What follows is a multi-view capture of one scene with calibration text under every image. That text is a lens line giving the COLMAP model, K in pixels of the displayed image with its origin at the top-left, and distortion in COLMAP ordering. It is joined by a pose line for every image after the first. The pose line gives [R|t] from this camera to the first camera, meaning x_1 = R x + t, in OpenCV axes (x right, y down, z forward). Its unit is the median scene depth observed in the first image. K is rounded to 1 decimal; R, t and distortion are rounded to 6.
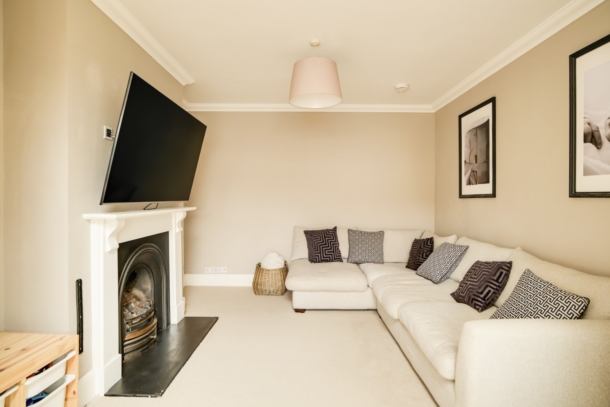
lens RADIAL K [[310.7, 0, 303.0], [0, 310.7, 195.9], [0, 0, 1]] dist [-0.002521, -0.000330]
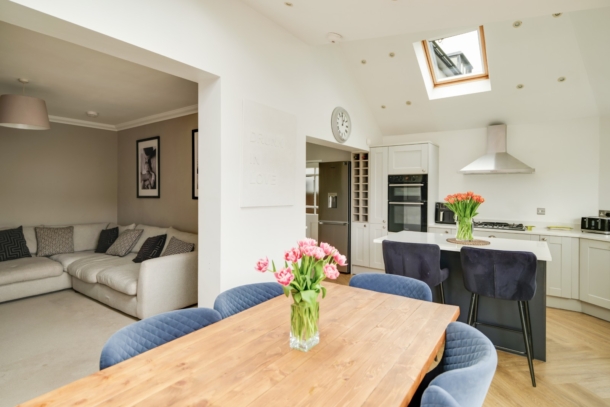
lens RADIAL K [[310.7, 0, 303.0], [0, 310.7, 195.9], [0, 0, 1]] dist [-0.002521, -0.000330]
pose [[0.569485, -0.013258, 0.821895, -0.250051], [-0.008795, 0.999714, 0.022220, -0.042473], [-0.821955, -0.019882, 0.569206, -0.468713]]
